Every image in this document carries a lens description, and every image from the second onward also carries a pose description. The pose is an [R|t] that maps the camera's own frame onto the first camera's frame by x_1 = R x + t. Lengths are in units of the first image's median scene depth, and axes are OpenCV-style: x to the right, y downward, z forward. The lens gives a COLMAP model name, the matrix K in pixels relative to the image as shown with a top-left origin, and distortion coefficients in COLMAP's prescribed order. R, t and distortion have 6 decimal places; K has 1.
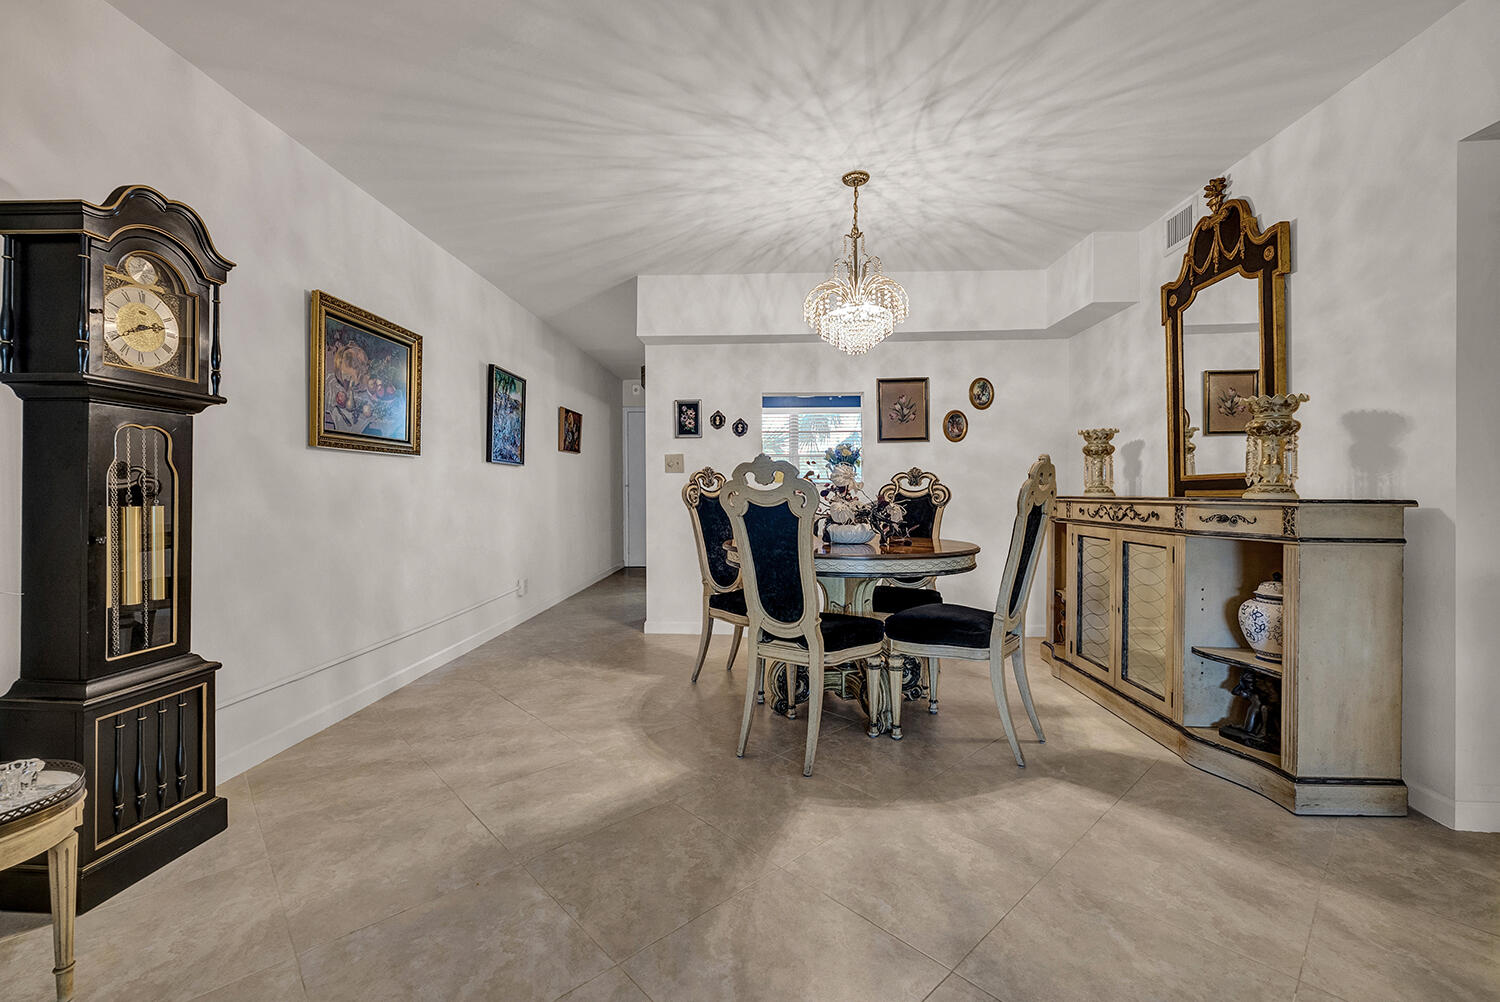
lens RADIAL K [[609.7, 0, 742.7], [0, 609.7, 491.2], [0, 0, 1]] dist [0.002917, -0.000177]
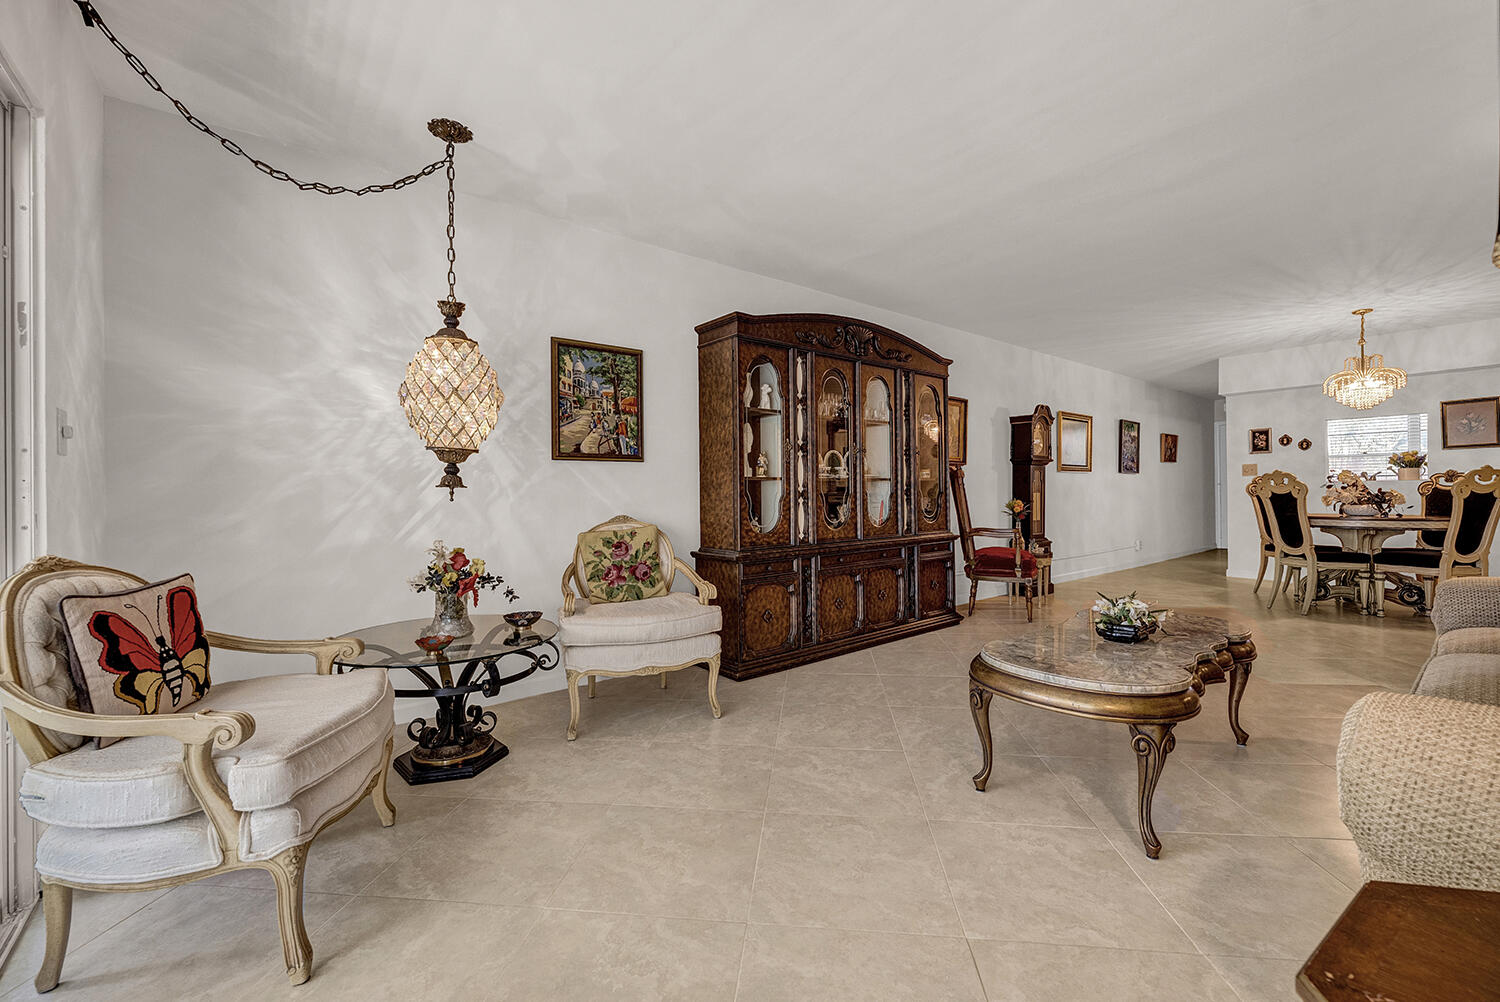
lens RADIAL K [[614.1, 0, 749.0], [0, 614.1, 495.1], [0, 0, 1]] dist [0.000224, -0.000451]
pose [[0.652964, -0.000523, -0.757389, 0.257364], [0.005549, 0.999976, 0.004093, 0.005909], [0.757369, -0.006875, 0.652951, -1.062558]]
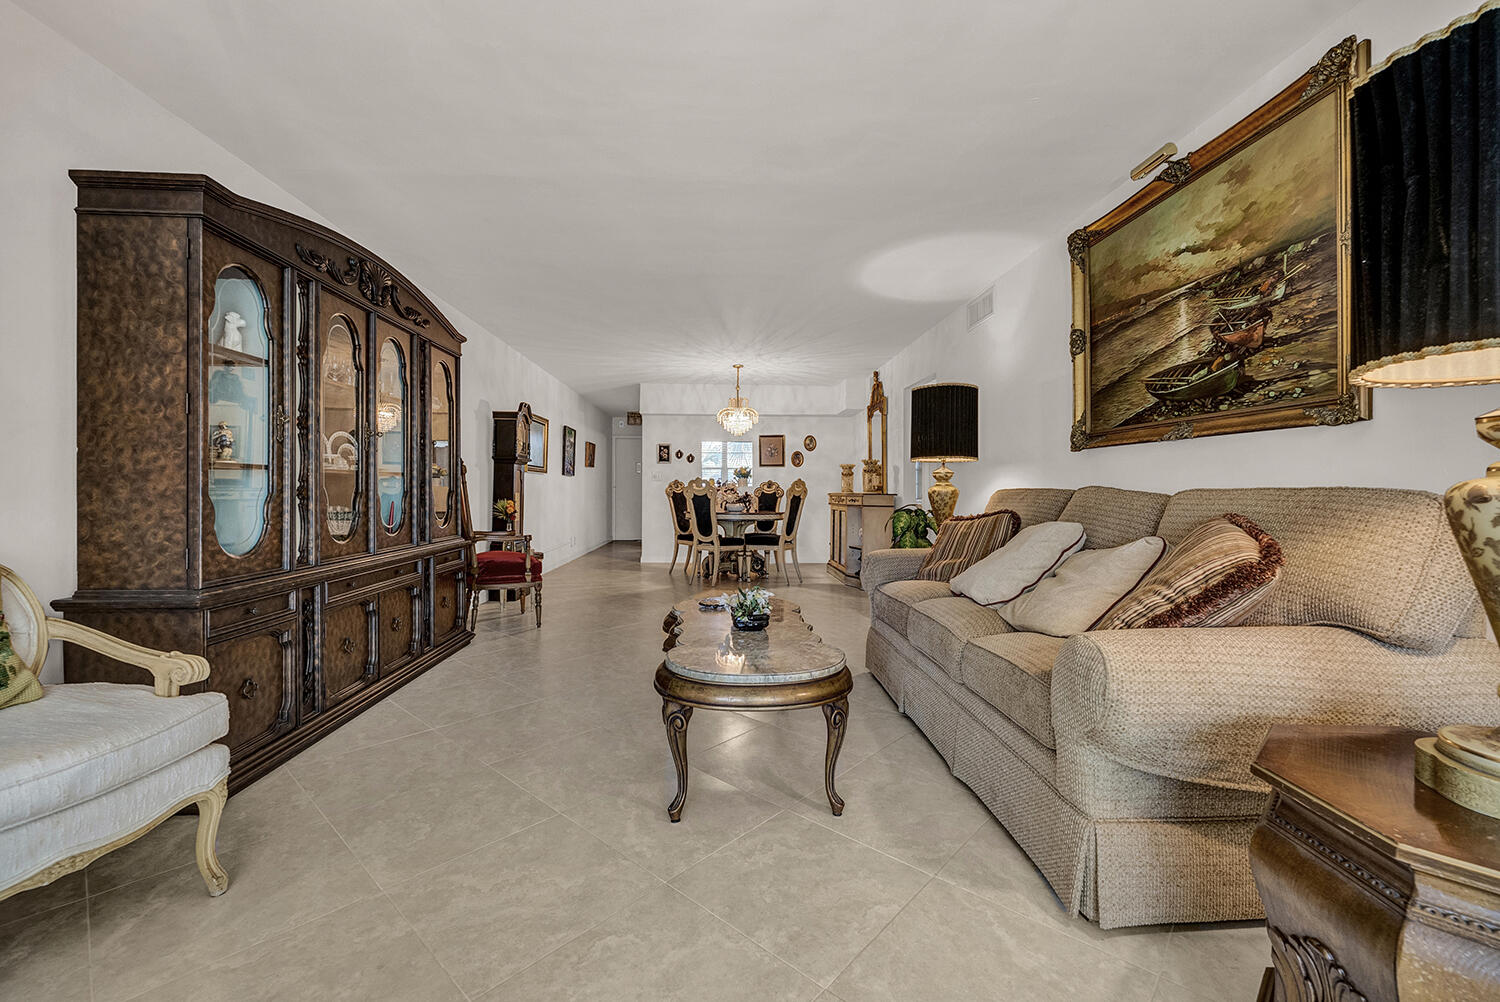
lens RADIAL K [[614.1, 0, 749.0], [0, 614.1, 495.1], [0, 0, 1]] dist [0.000224, -0.000451]
pose [[0.995714, 0.006864, 0.092226, 0.001685], [-0.007237, 0.999967, 0.003715, 0.006469], [-0.092197, -0.004367, 0.995731, -1.050383]]
